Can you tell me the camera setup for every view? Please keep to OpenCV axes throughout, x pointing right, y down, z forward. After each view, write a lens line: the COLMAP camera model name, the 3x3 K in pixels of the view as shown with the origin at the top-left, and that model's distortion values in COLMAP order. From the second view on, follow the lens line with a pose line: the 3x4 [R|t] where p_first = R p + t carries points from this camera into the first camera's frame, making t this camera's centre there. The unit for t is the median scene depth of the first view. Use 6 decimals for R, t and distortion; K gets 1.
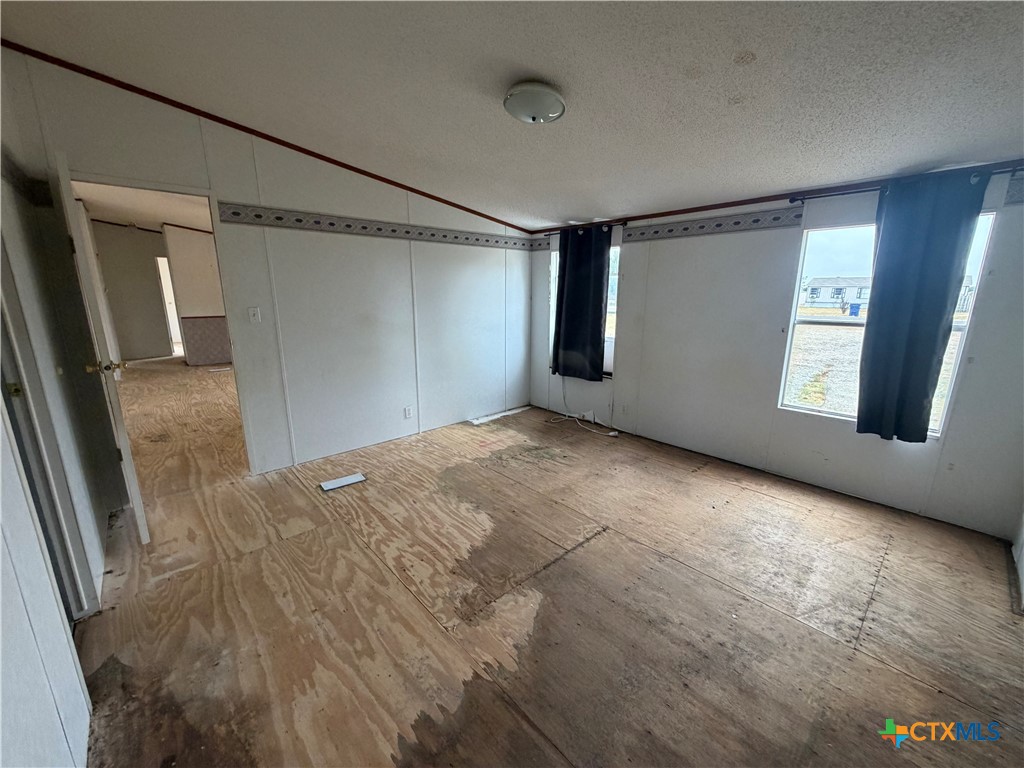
lens RADIAL K [[412.5, 0, 512.0], [0, 412.5, 384.0], [0, 0, 1]] dist [0.004105, 0.000549]
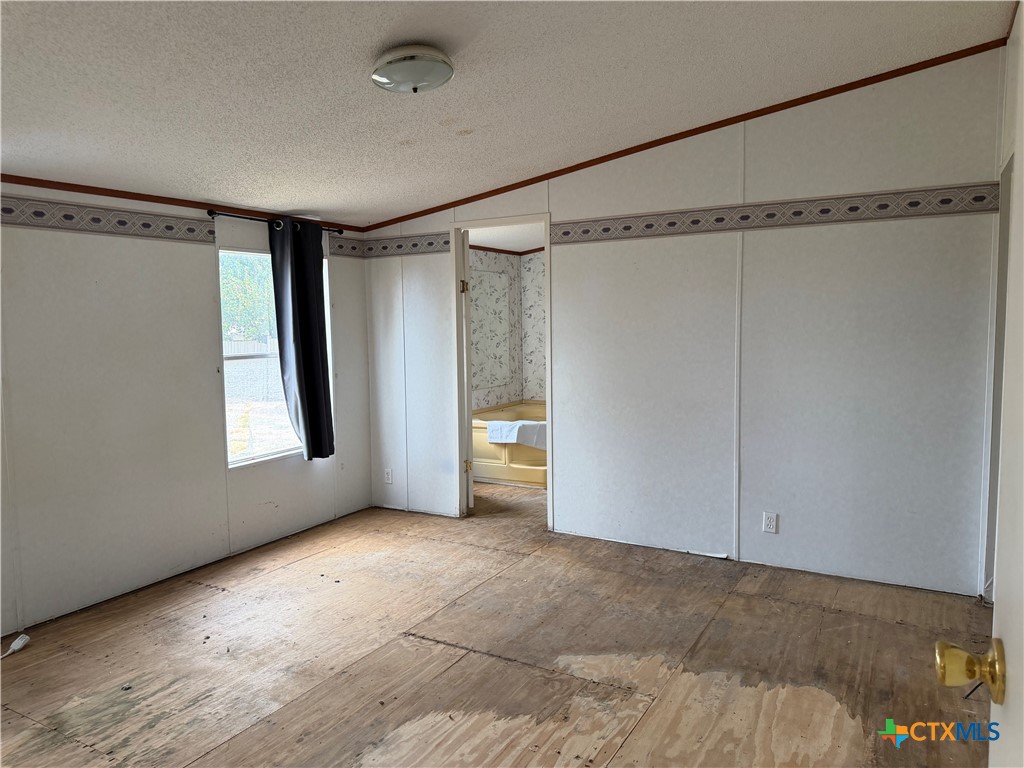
lens RADIAL K [[716.5, 0, 512.0], [0, 716.5, 384.0], [0, 0, 1]] dist [0.062051, -0.084652]
pose [[-0.303453, -0.083690, 0.949164, -1.093839], [0.227014, 0.961101, 0.157320, -0.258033], [-0.925409, 0.263212, -0.272650, 1.145836]]
